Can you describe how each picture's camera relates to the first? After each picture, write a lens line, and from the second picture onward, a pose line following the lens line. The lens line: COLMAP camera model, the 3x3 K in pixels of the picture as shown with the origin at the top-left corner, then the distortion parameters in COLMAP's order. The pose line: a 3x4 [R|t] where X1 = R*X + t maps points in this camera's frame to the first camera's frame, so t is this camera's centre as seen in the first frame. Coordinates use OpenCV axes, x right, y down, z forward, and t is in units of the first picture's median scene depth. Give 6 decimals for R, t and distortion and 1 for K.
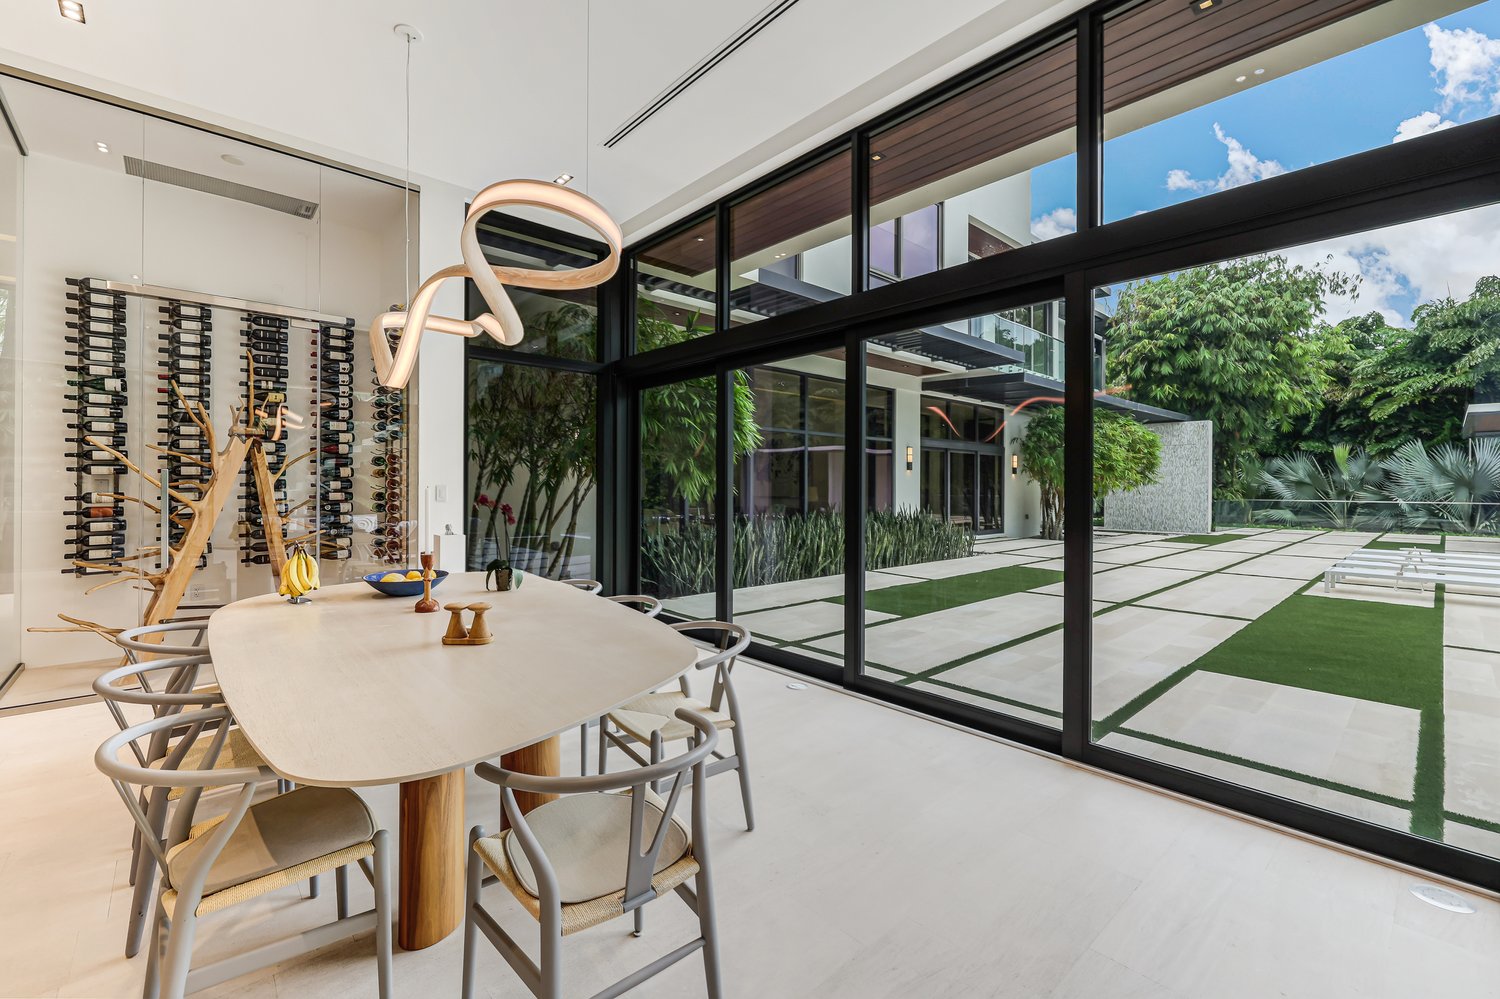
lens RADIAL K [[636.6, 0, 741.9], [0, 636.6, 491.2], [0, 0, 1]] dist [0.003705, -0.000739]
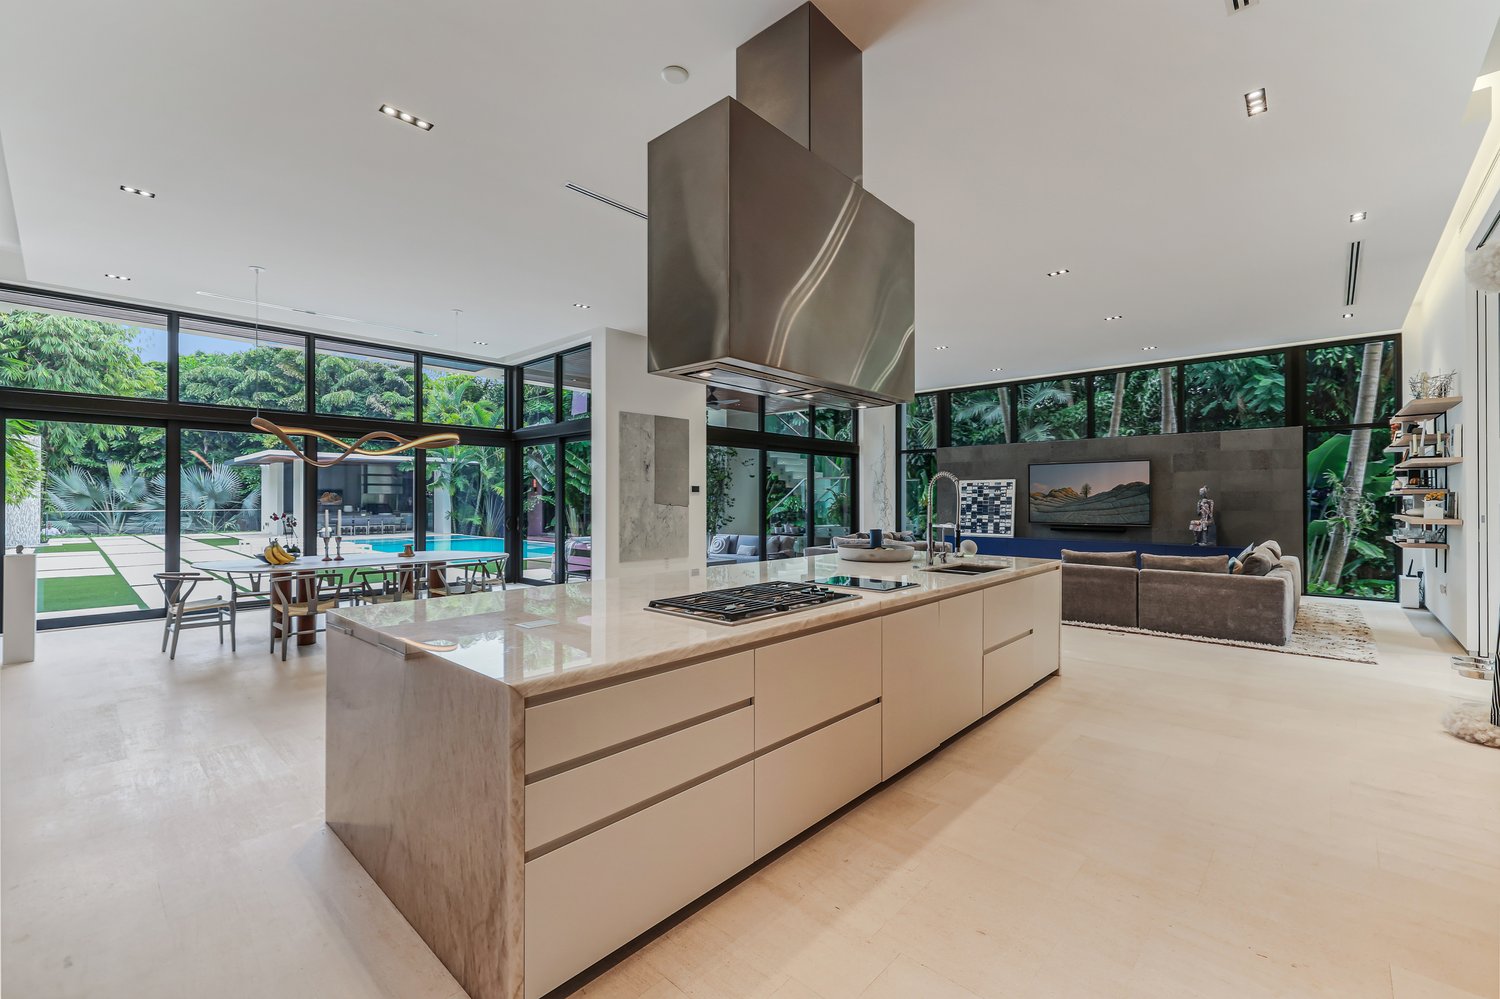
lens RADIAL K [[636.6, 0, 742.9], [0, 636.6, 498.5], [0, 0, 1]] dist [0.003705, -0.000739]
pose [[-0.090568, -0.004714, 0.995879, -0.413044], [0.007075, 0.999961, 0.005376, -0.006785], [-0.995865, 0.007532, -0.090531, -0.039784]]
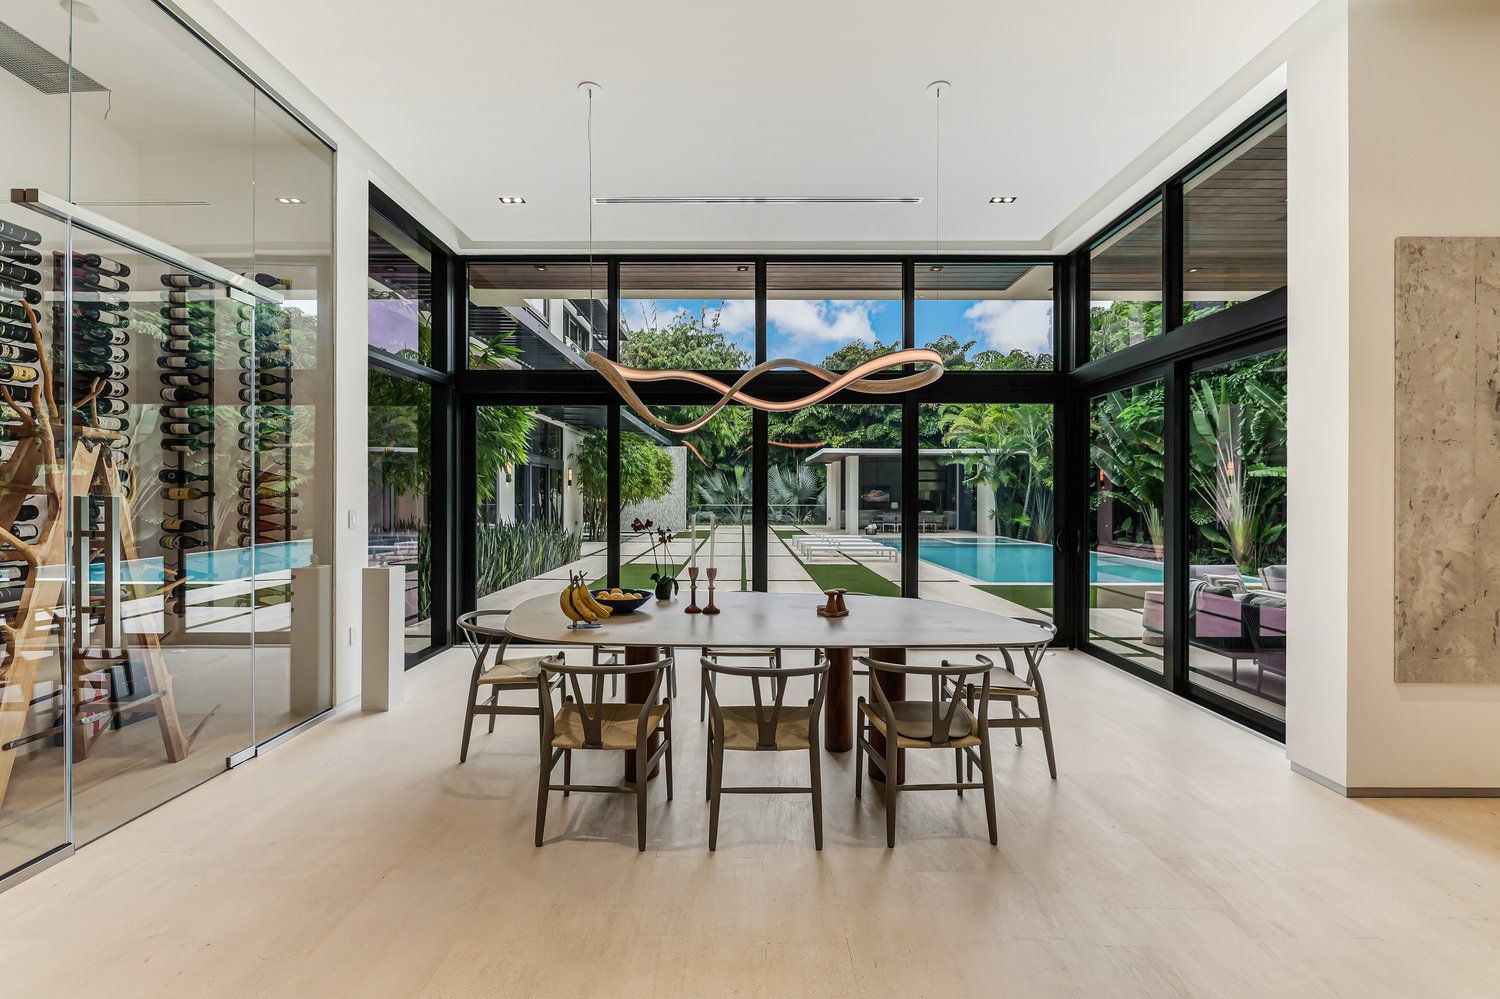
lens RADIAL K [[636.6, 0, 741.2], [0, 636.6, 492.8], [0, 0, 1]] dist [0.003705, -0.000739]
pose [[0.670086, -0.000946, 0.742283, -0.187480], [0.007310, 0.999959, -0.005325, -0.005761], [-0.742247, 0.008994, 0.670066, 0.017907]]
